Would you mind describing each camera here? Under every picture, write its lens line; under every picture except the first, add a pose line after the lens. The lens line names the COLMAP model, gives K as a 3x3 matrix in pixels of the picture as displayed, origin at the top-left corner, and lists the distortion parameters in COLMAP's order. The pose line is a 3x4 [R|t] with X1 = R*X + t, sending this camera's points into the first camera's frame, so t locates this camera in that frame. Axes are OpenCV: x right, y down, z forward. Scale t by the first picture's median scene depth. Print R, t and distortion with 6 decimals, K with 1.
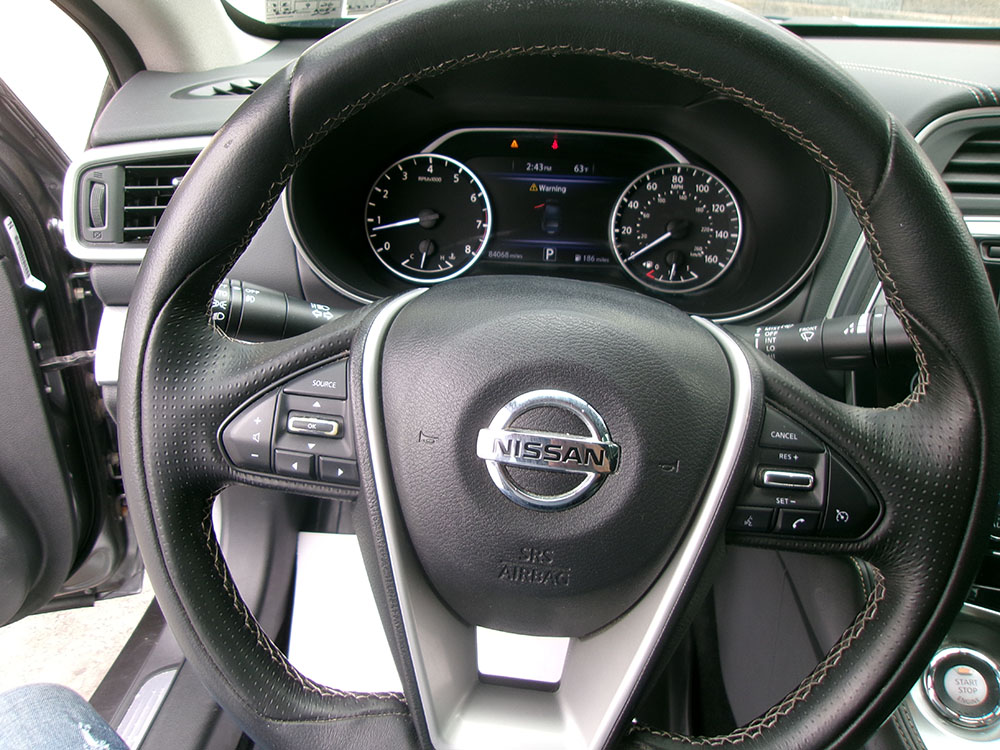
lens RADIAL K [[775.9, 0, 492.5], [0, 775.9, 375.2], [0, 0, 1]] dist [-0.003837, 0.016037]
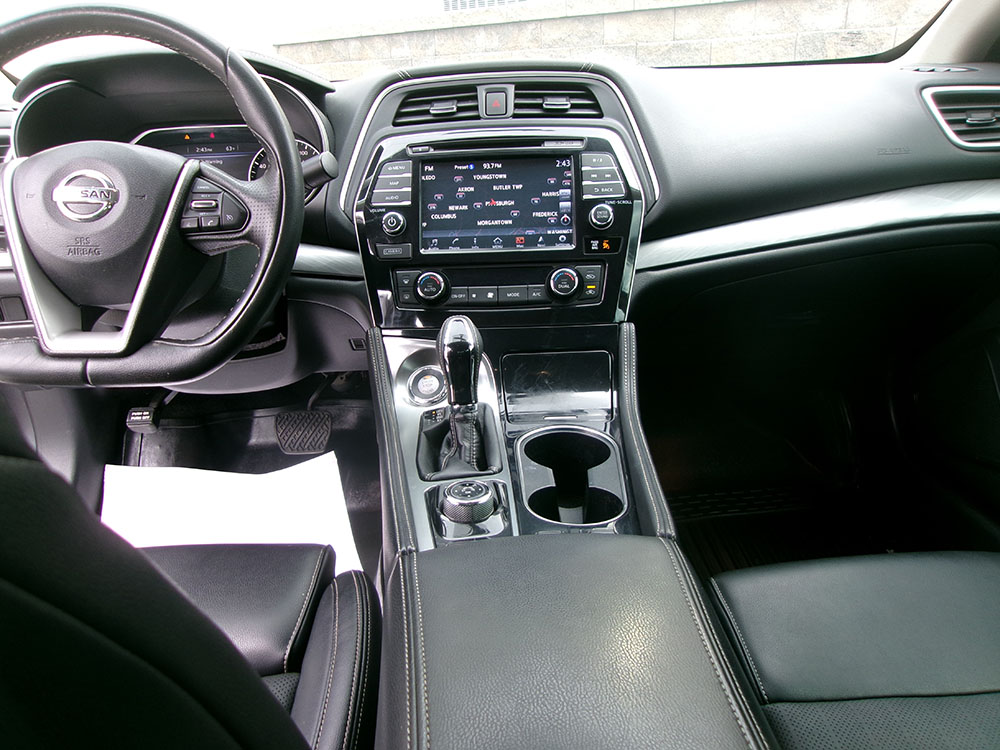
lens RADIAL K [[773.2, 0, 495.8], [0, 773.2, 374.6], [0, 0, 1]] dist [-0.018850, 0.038297]
pose [[0.988852, -0.103423, 0.107124, 0.450888], [0.117774, 0.983449, -0.137684, 0.499683], [-0.091111, 0.148765, 0.984666, -0.590413]]
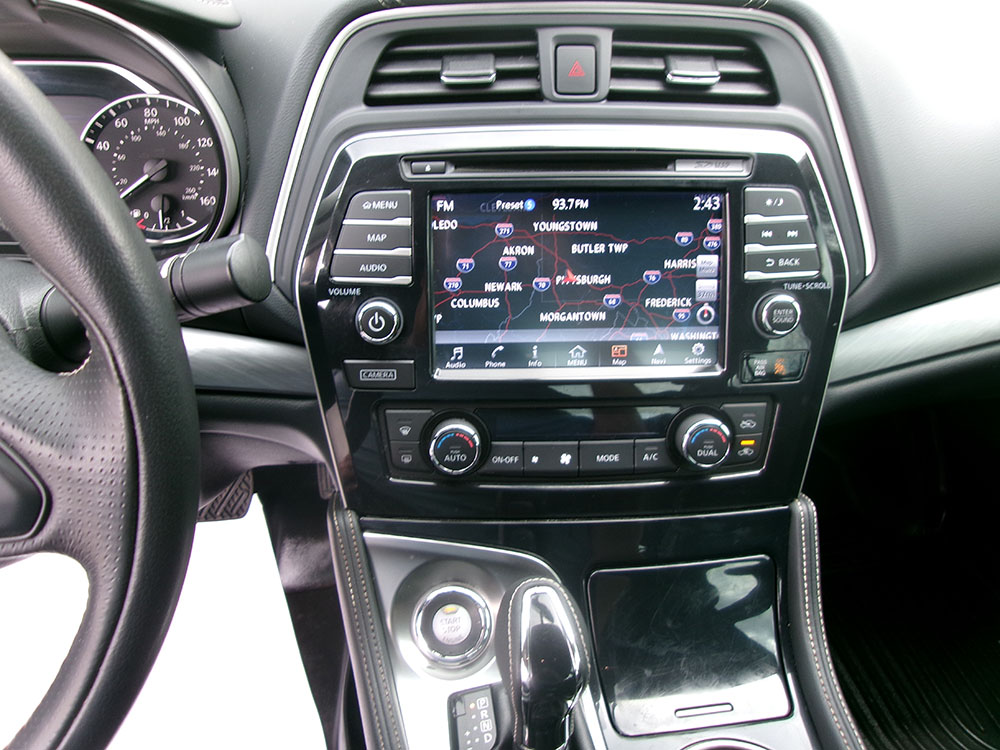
lens RADIAL K [[773.2, 0, 495.8], [0, 773.2, 374.6], [0, 0, 1]] dist [-0.018850, 0.038297]
pose [[0.970511, -0.139623, 0.196504, 0.403576], [0.122404, 0.987703, 0.097258, 0.002021], [-0.207667, -0.070337, 0.975668, 0.051845]]
